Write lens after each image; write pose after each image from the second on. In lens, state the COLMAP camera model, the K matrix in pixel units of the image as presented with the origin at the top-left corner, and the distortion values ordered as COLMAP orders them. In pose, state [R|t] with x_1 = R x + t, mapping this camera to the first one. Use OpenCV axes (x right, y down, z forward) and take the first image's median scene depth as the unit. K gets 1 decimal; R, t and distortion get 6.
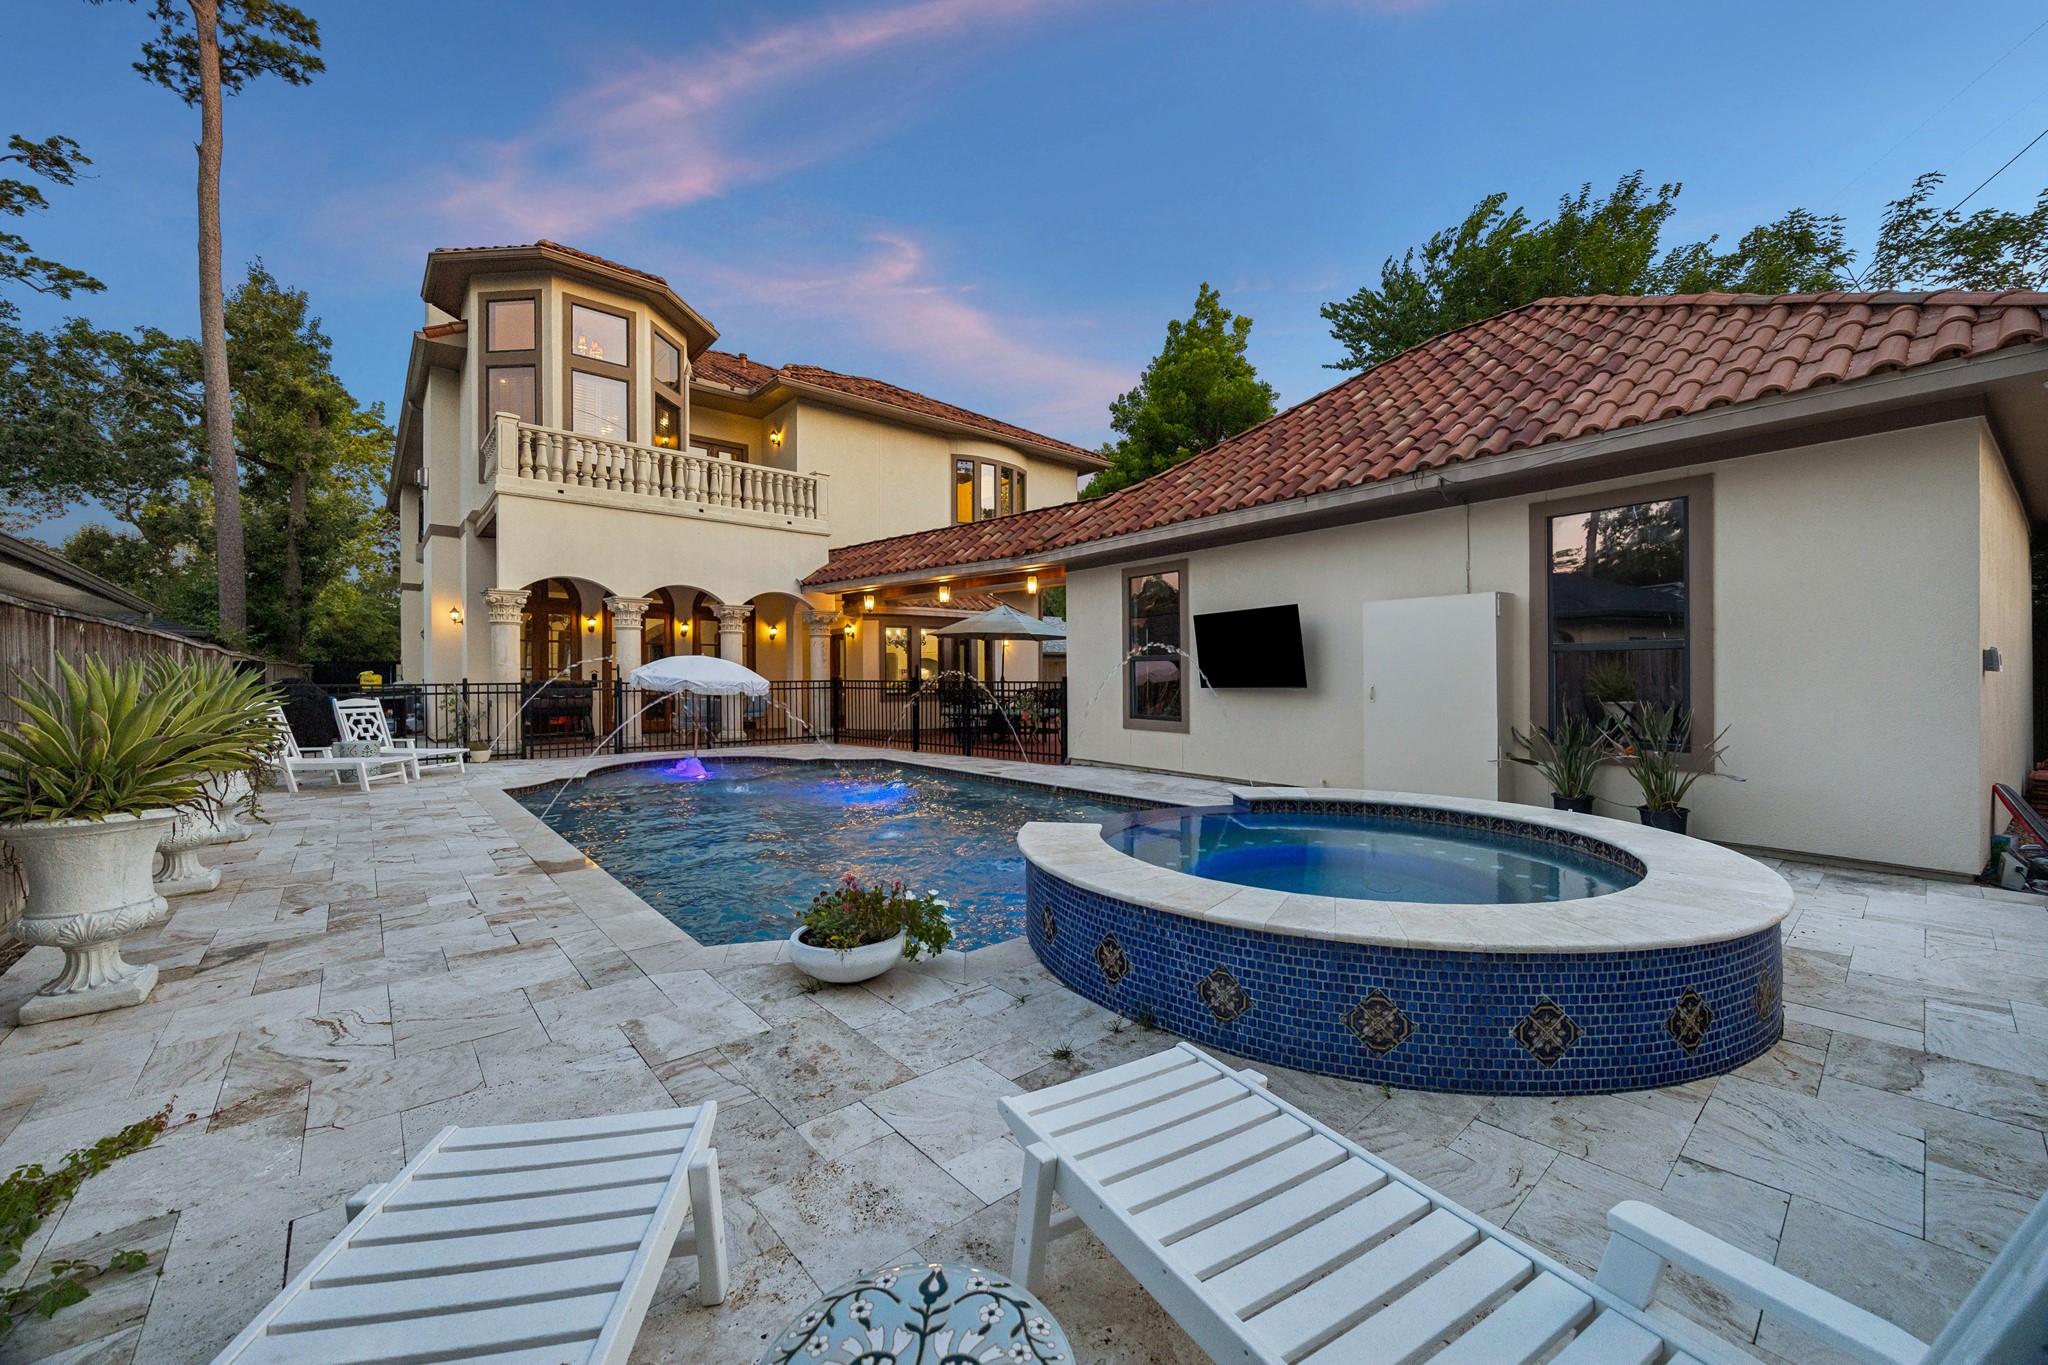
lens RADIAL K [[793.6, 0, 1020.3], [0, 793.6, 676.1], [0, 0, 1]] dist [0.002156, 0.000006]
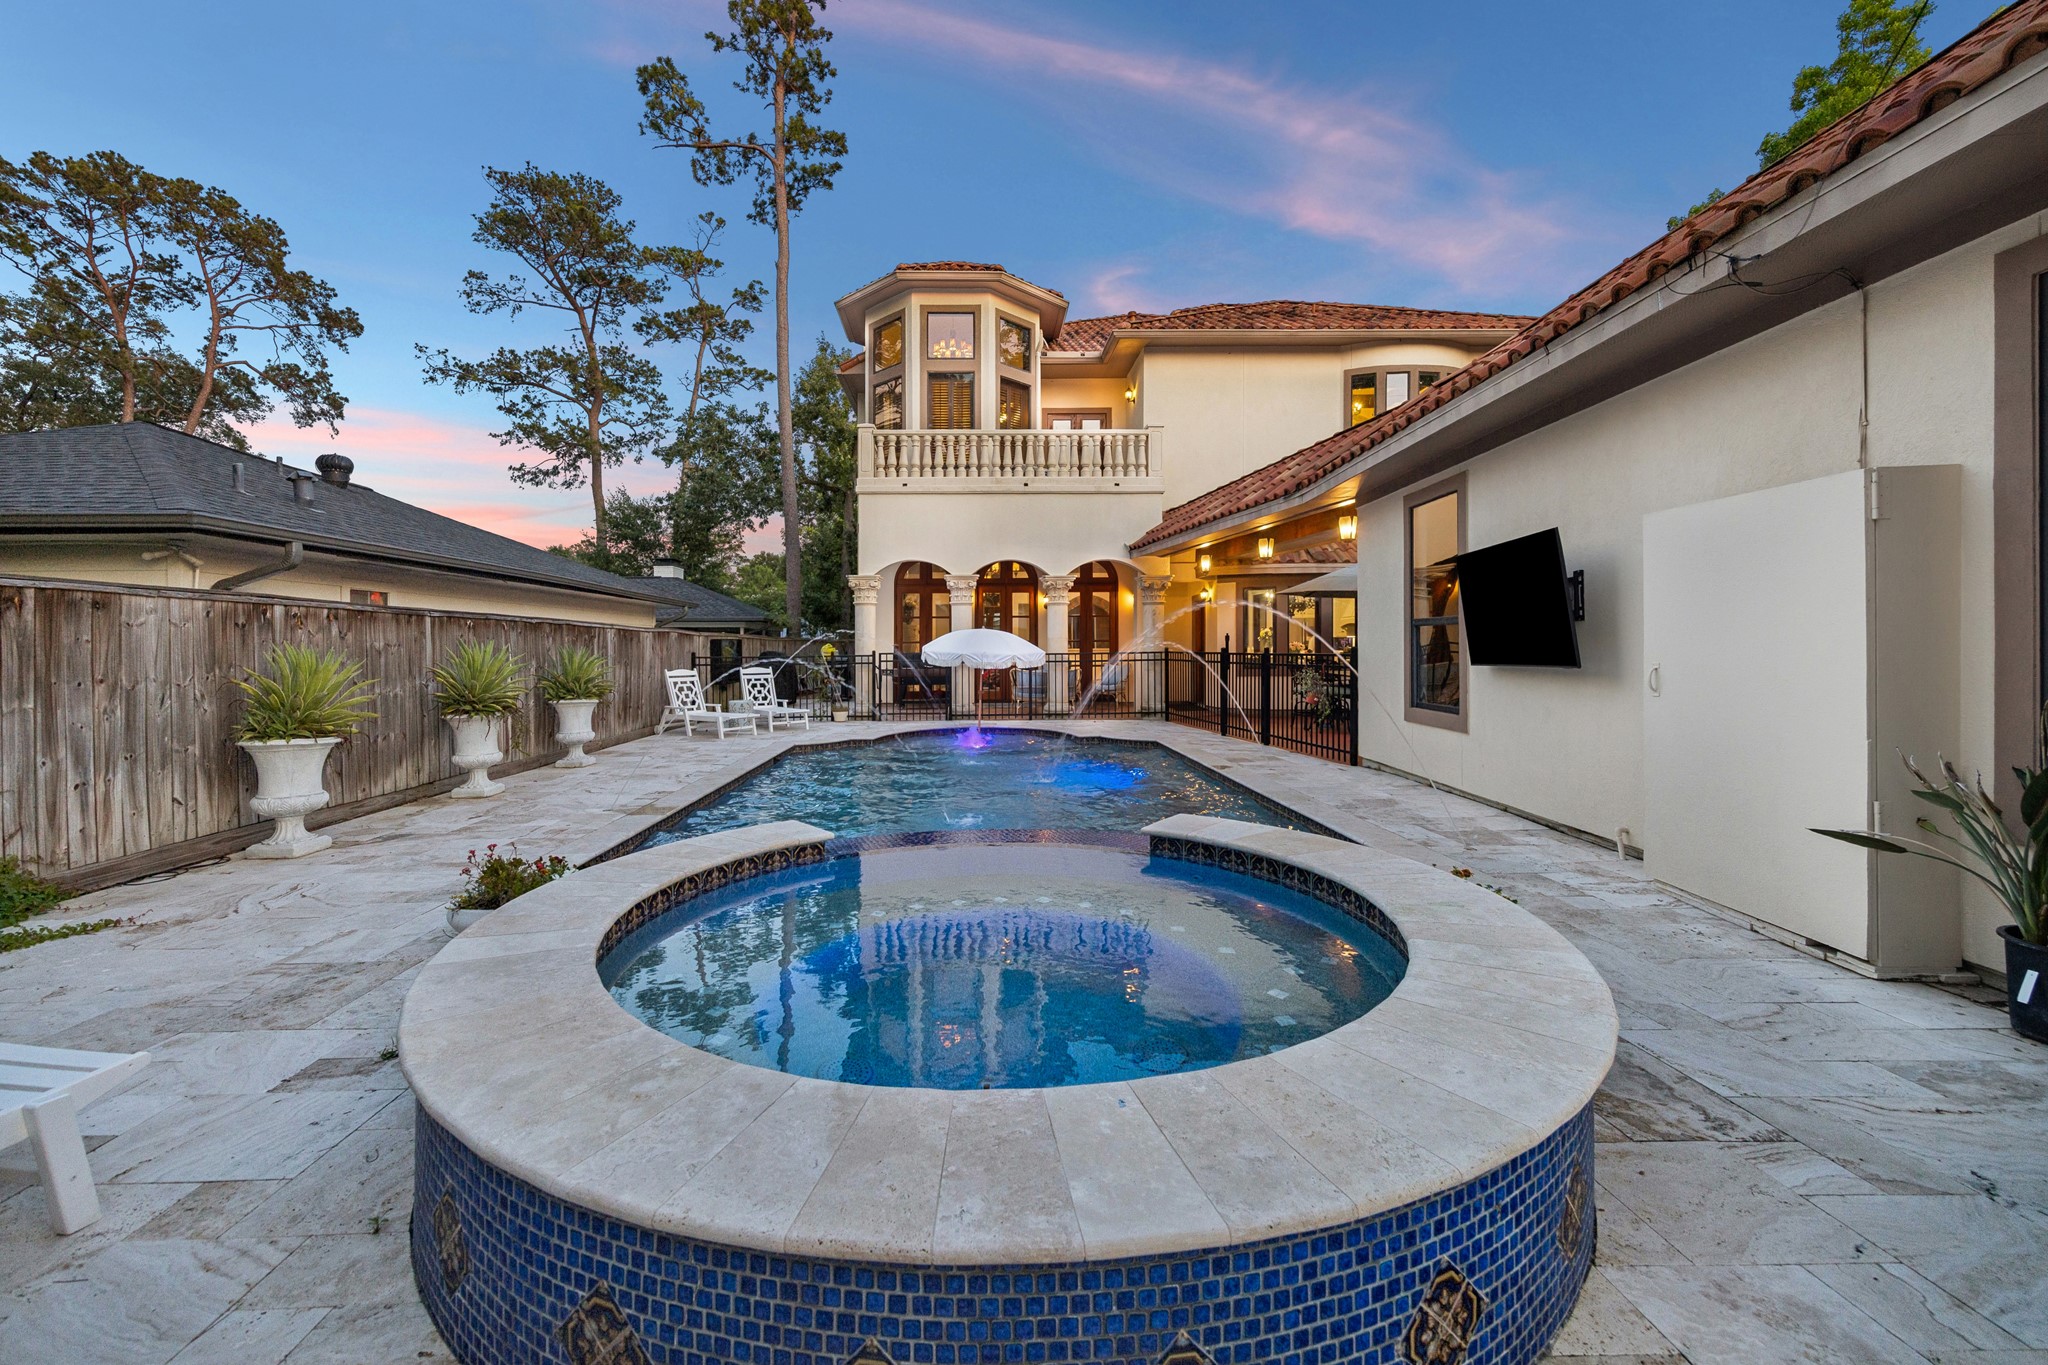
lens RADIAL K [[848.4, 0, 1023.6], [0, 848.4, 669.6], [0, 0, 1]] dist [0.002599, -0.000402]
pose [[0.767713, 0.012779, -0.640667, 0.543472], [0.006588, 0.999591, 0.027834, -0.005653], [0.640760, -0.025589, 0.767314, 0.298158]]
